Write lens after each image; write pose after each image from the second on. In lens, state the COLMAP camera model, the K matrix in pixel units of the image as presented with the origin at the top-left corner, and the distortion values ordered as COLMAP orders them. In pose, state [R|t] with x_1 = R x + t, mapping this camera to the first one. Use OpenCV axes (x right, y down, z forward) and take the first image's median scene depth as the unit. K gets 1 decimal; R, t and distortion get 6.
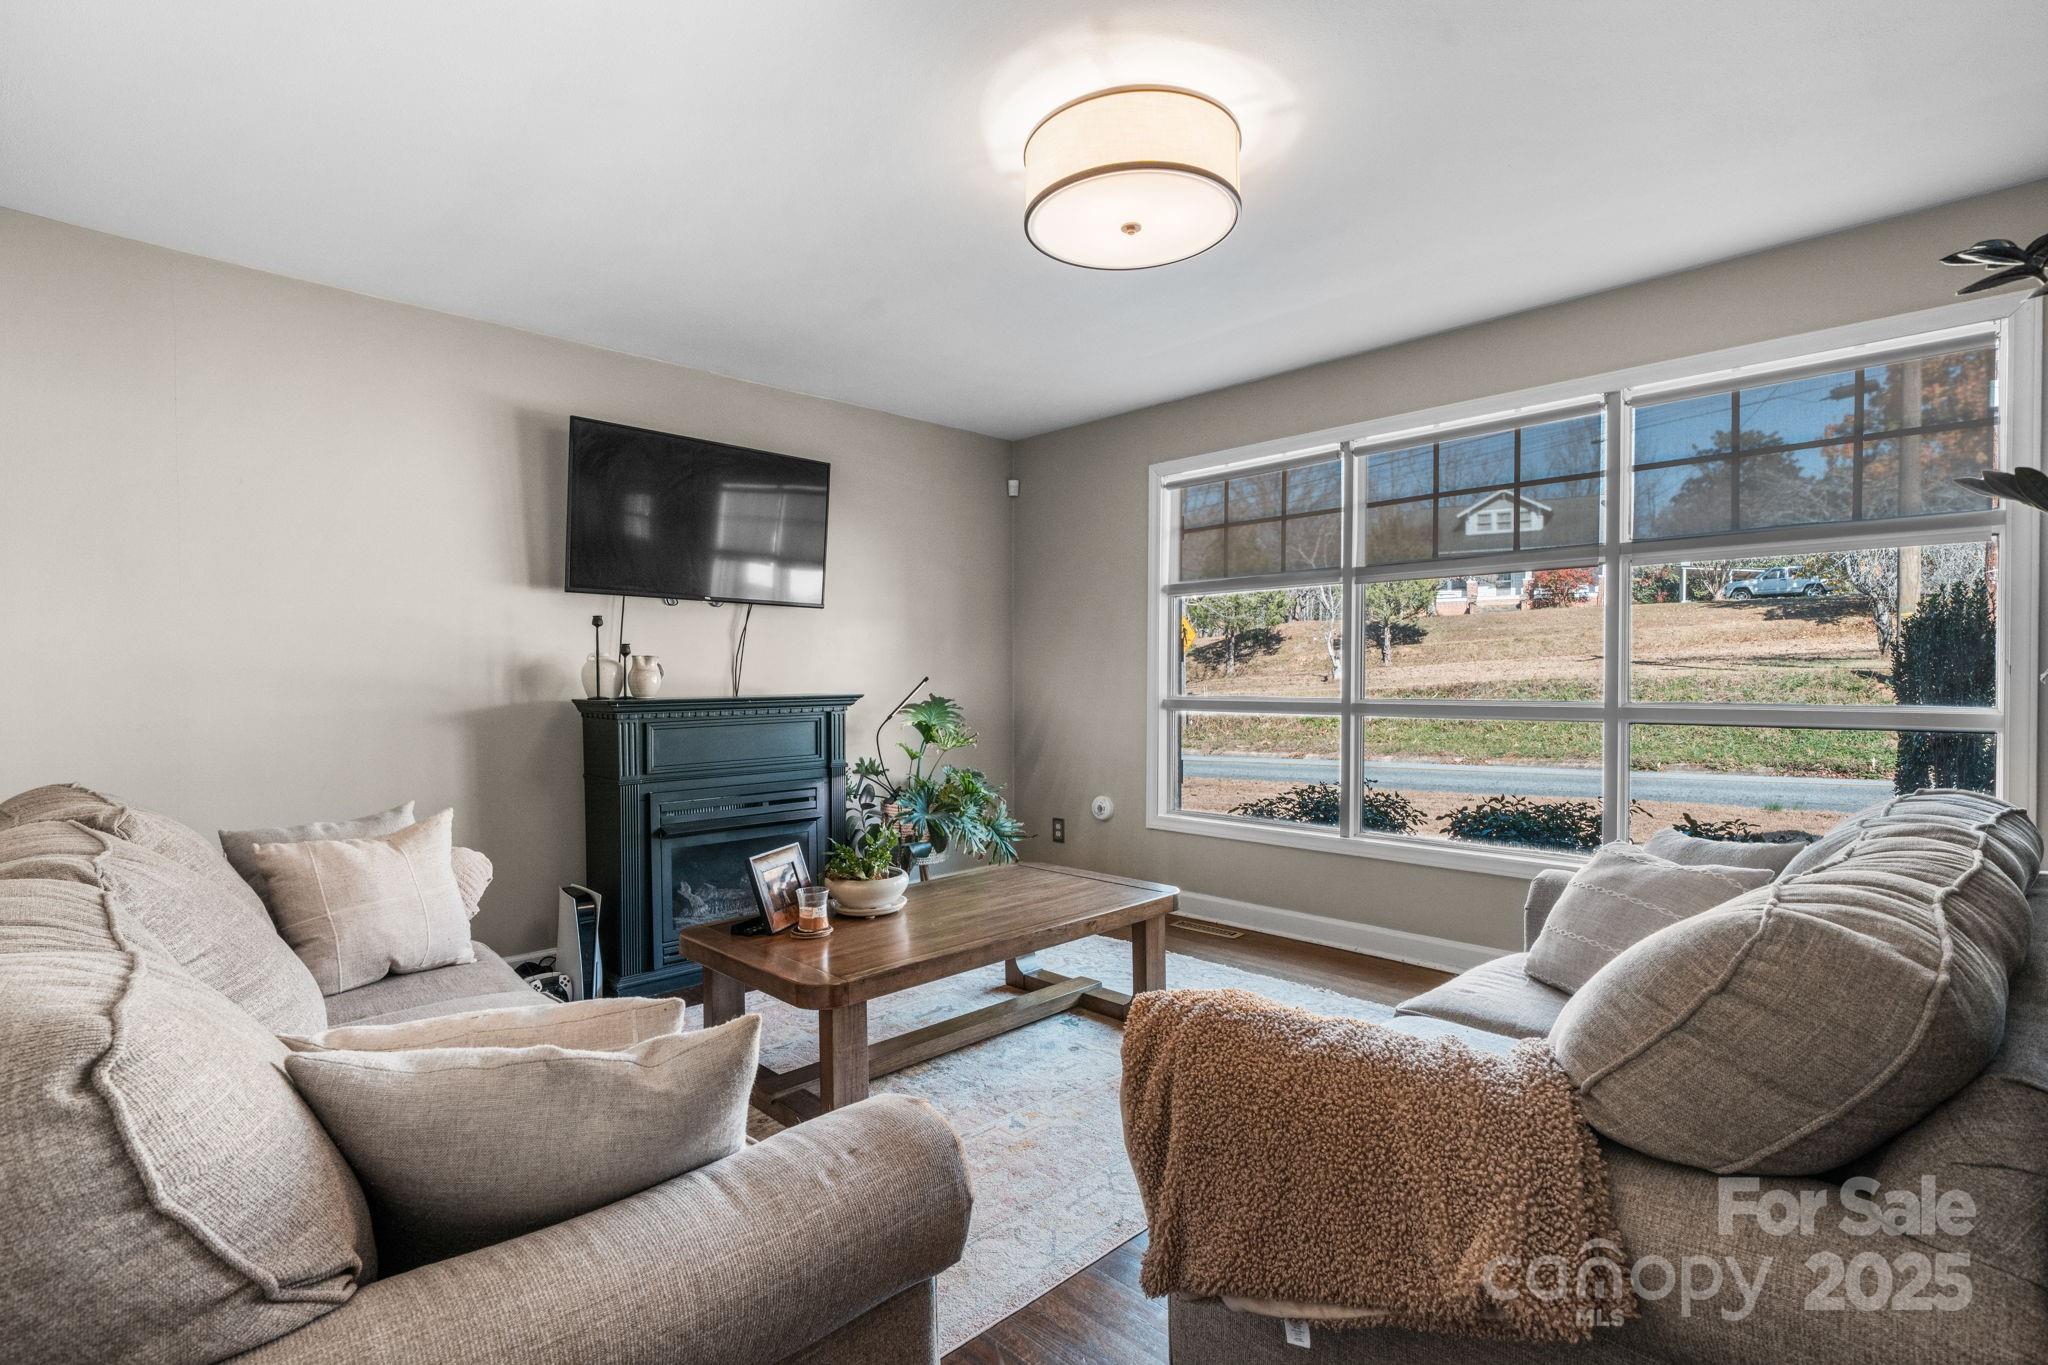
lens RADIAL K [[981.6, 0, 1024.0], [0, 981.6, 682.5], [0, 0, 1]] dist [0.001371, -0.000212]
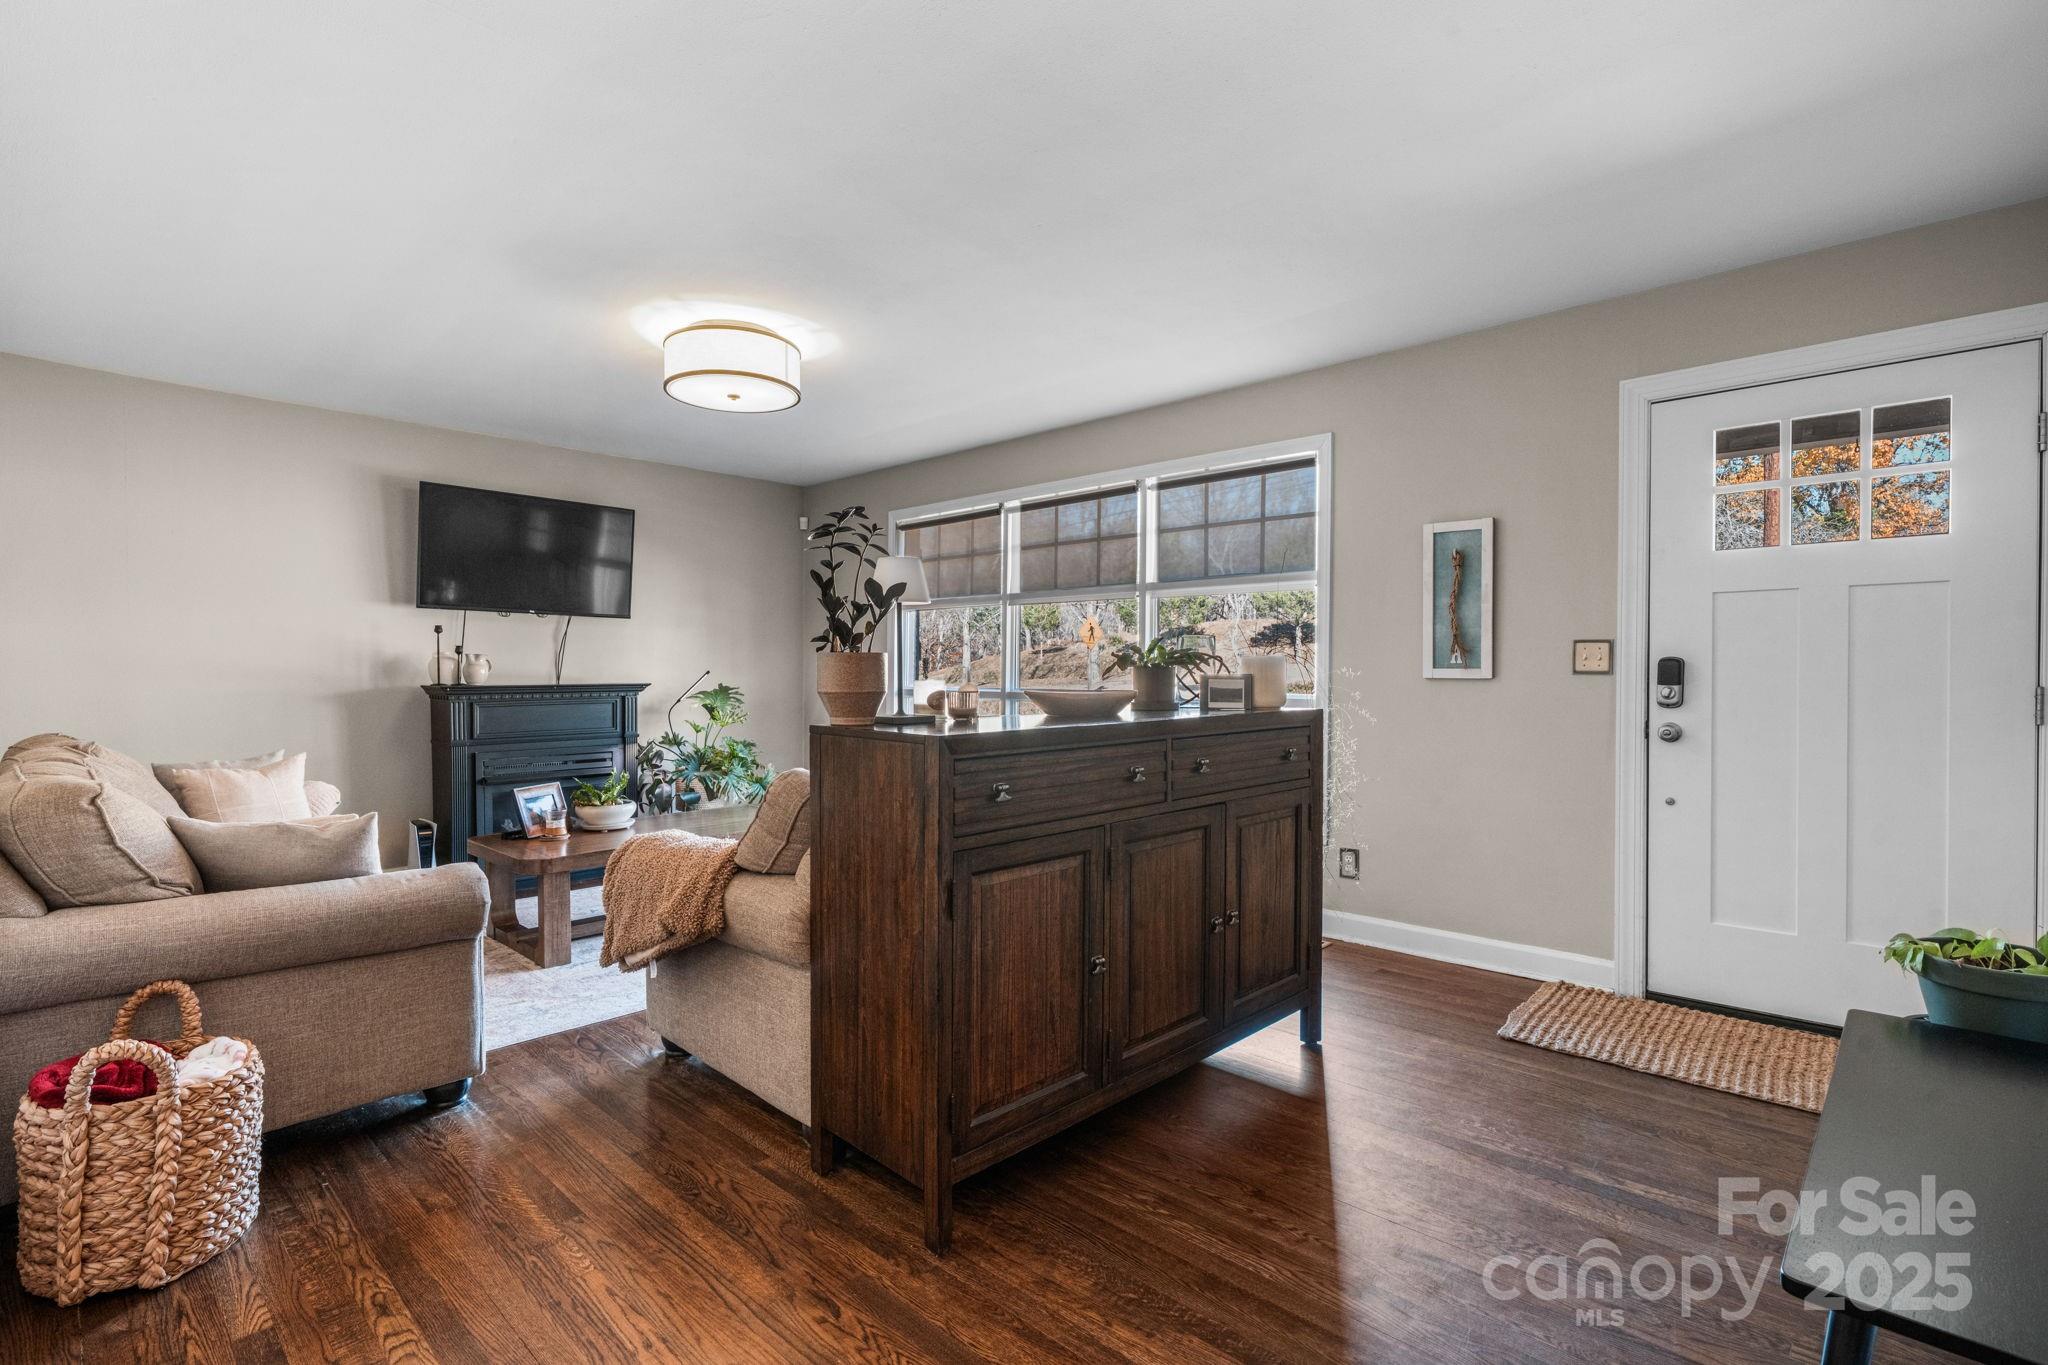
lens RADIAL K [[960.5, 0, 1024.3], [0, 960.5, 678.1], [0, 0, 1]] dist [-0.000499, -0.000185]
pose [[0.999170, 0.006498, 0.040222, 0.338916], [-0.006576, 0.999977, 0.001826, -0.000915], [-0.040210, -0.002089, 0.999189, -0.391237]]
